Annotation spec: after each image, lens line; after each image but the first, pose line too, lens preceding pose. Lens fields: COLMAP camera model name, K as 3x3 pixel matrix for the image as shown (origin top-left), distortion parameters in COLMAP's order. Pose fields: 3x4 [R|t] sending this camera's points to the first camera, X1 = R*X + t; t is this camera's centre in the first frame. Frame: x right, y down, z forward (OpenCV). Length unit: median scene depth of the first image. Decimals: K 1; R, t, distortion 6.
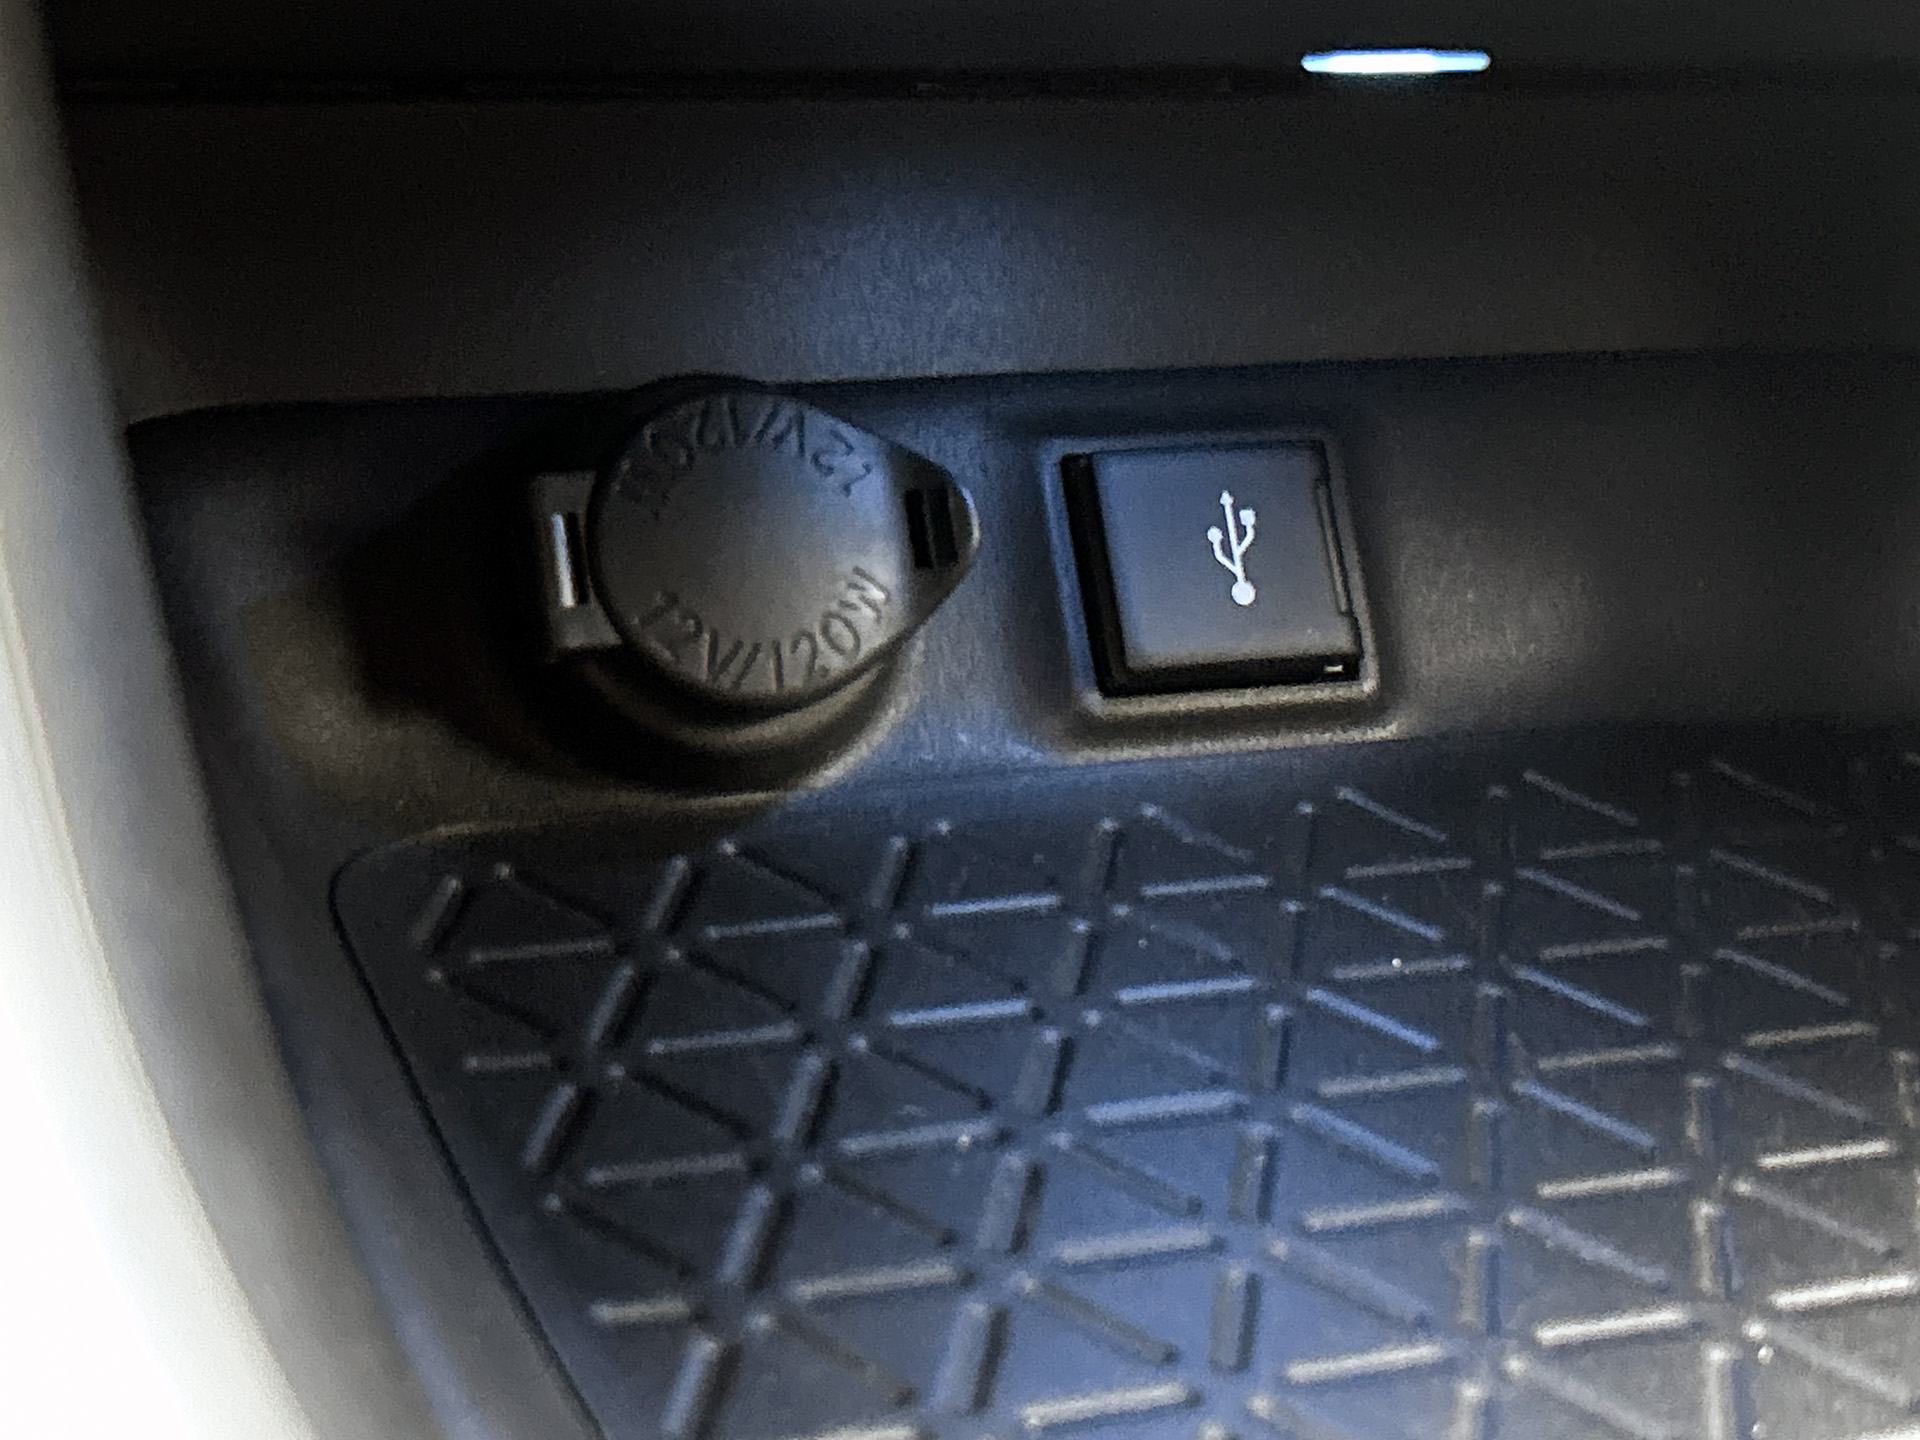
lens RADIAL K [[3572.6, 0, 960.0], [0, 3572.6, 720.0], [0, 0, 1]] dist [0.548513, -4.199859]
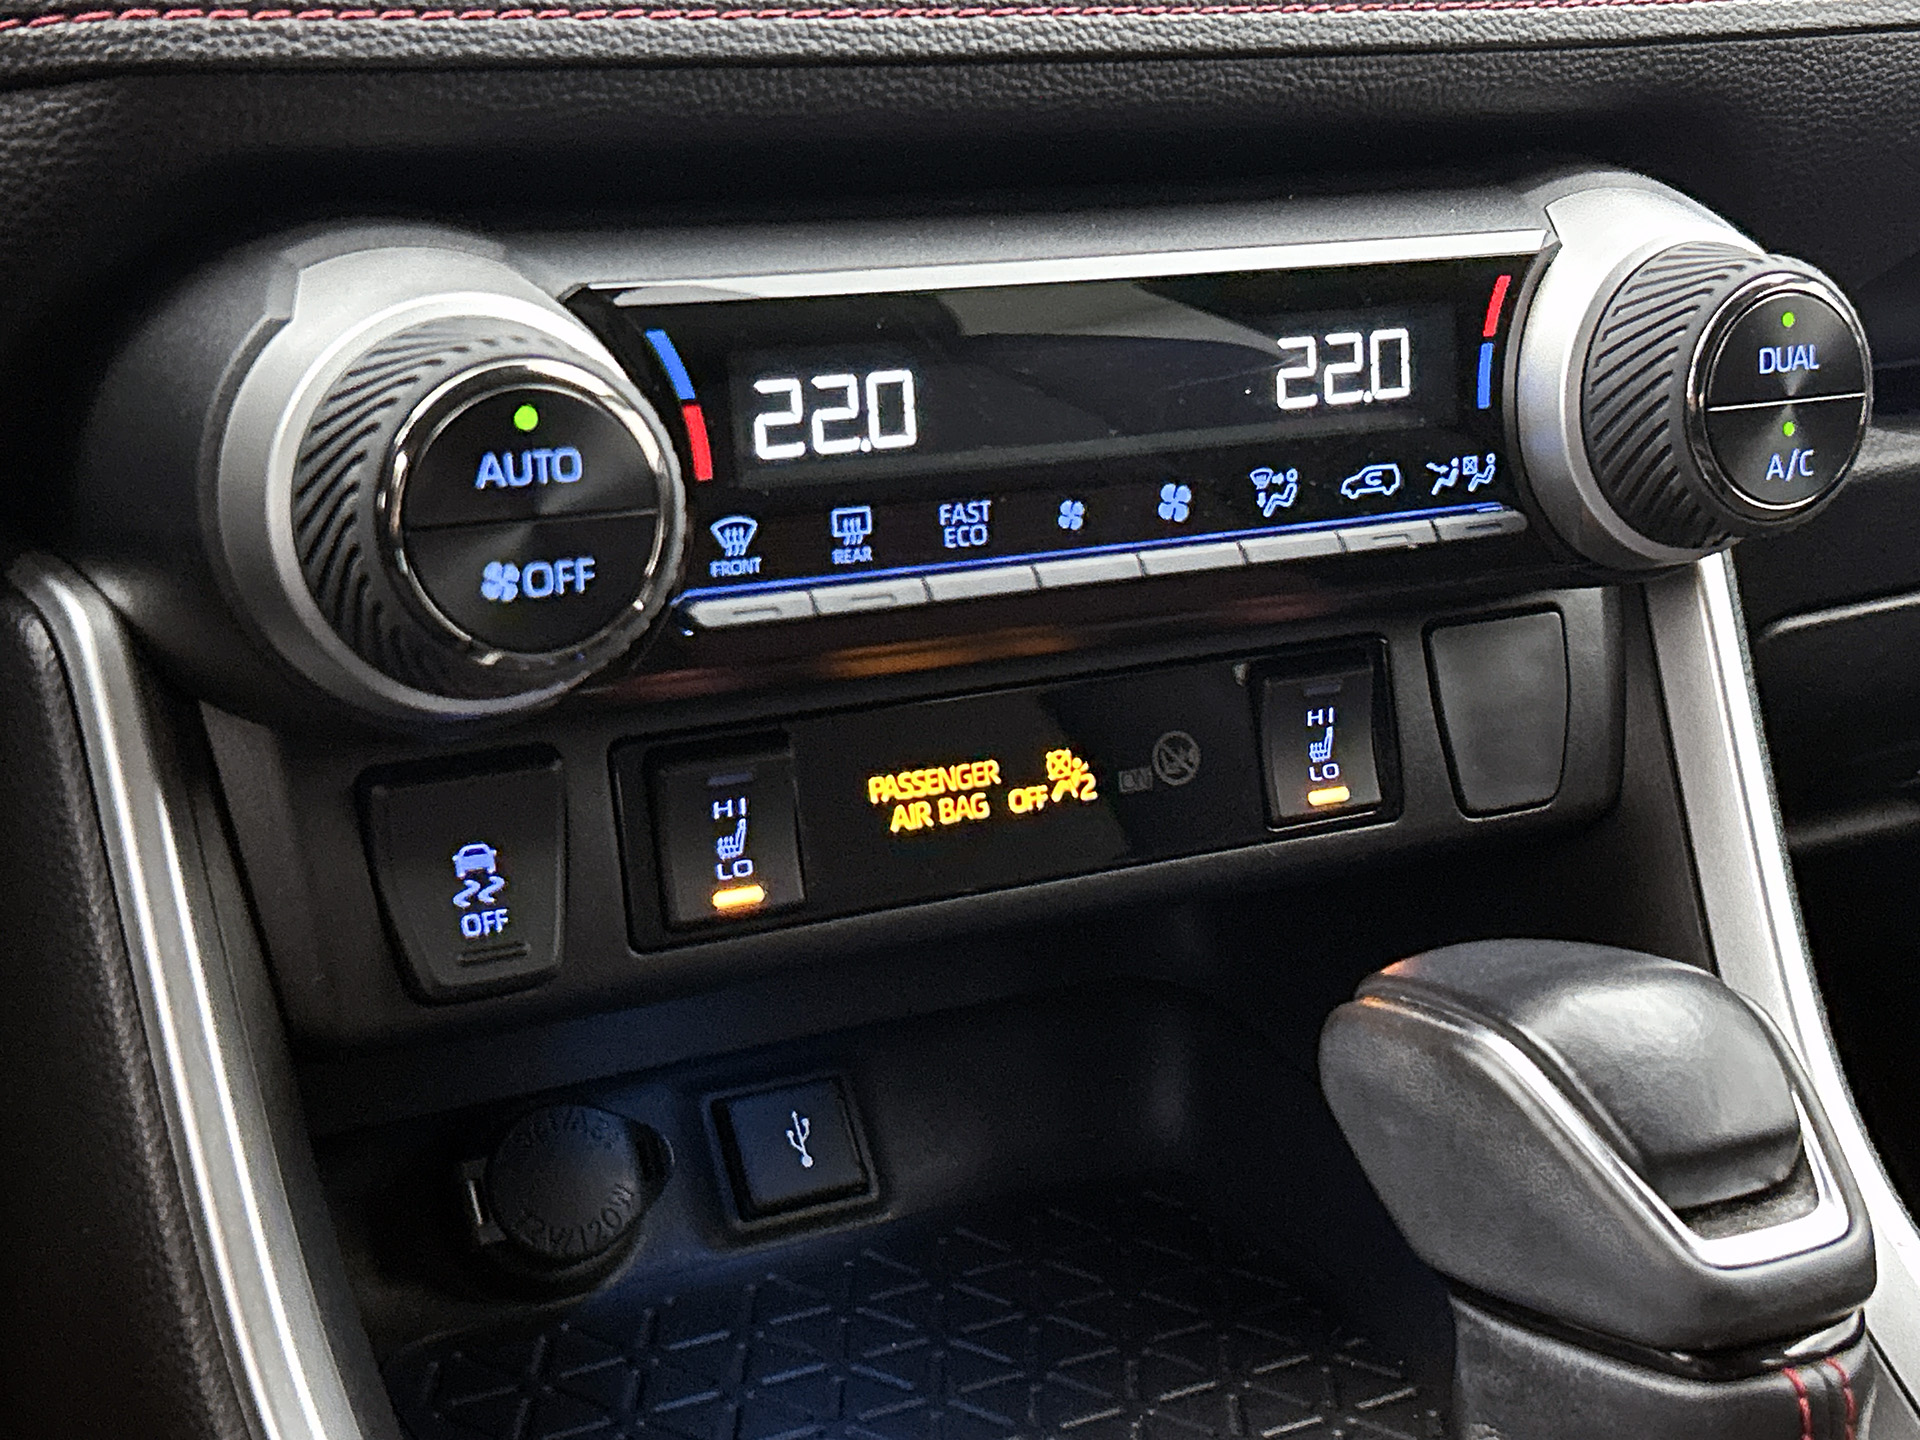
lens RADIAL K [[2959.8, 0, 960.1], [0, 2959.8, 731.5], [0, 0, 1]] dist [0.016794, 0.037529]
pose [[0.989524, -0.093423, 0.110063, 0.003677], [0.101493, 0.992360, -0.070148, -0.160501], [-0.102669, 0.080583, 0.991446, -0.730113]]
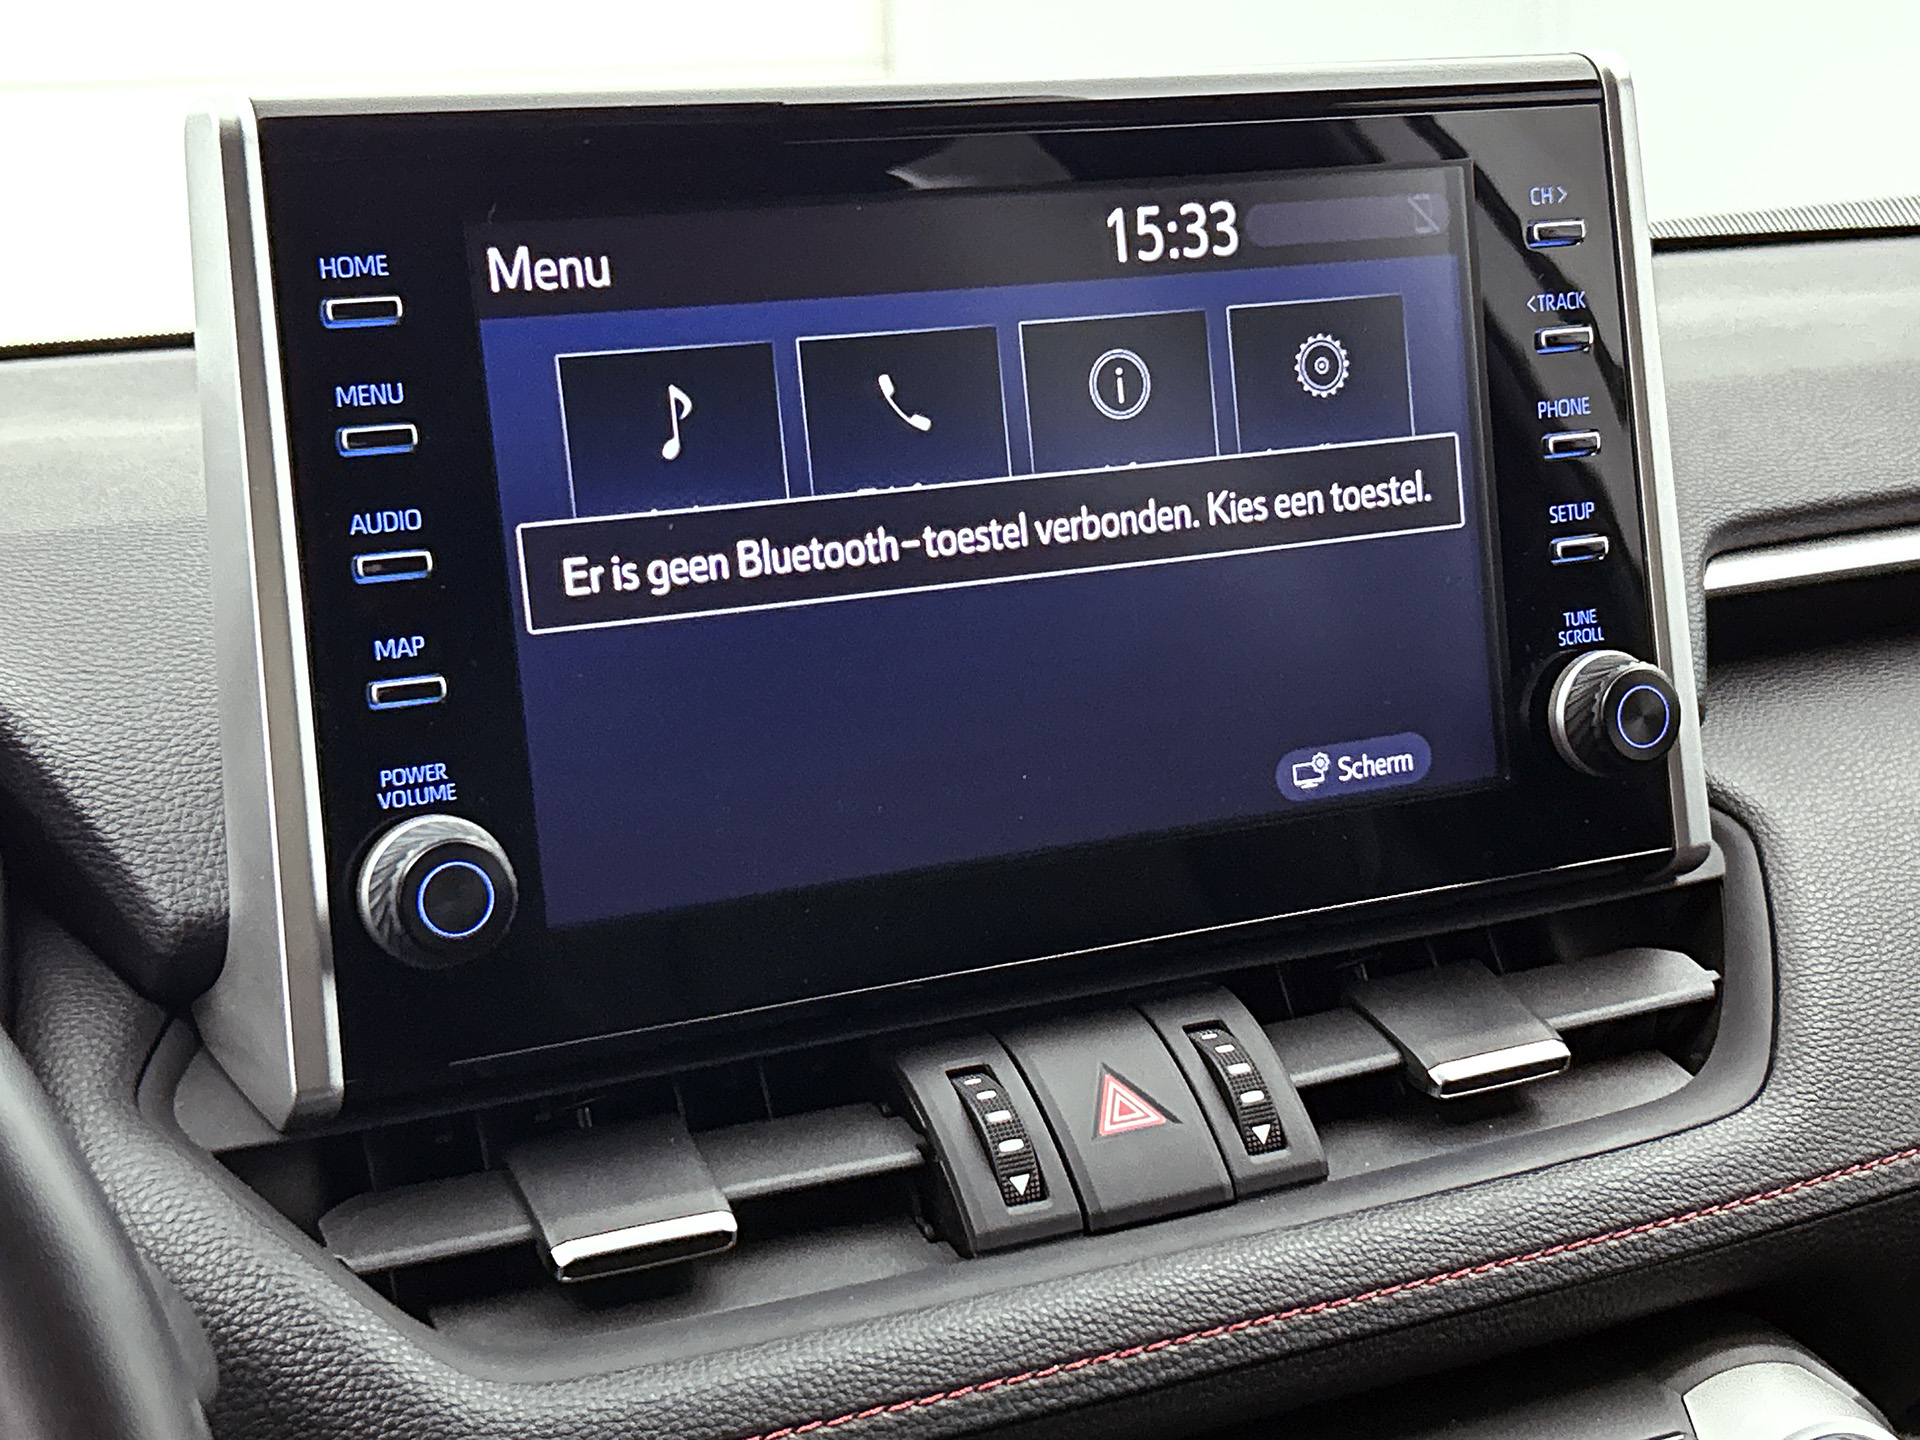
lens RADIAL K [[2959.8, 0, 960.1], [0, 2959.8, 731.5], [0, 0, 1]] dist [0.016794, 0.037529]
pose [[0.987425, -0.154717, 0.032463, 0.080121], [0.158042, 0.961236, -0.225937, -0.546146], [0.003752, 0.228226, 0.973601, -1.041503]]
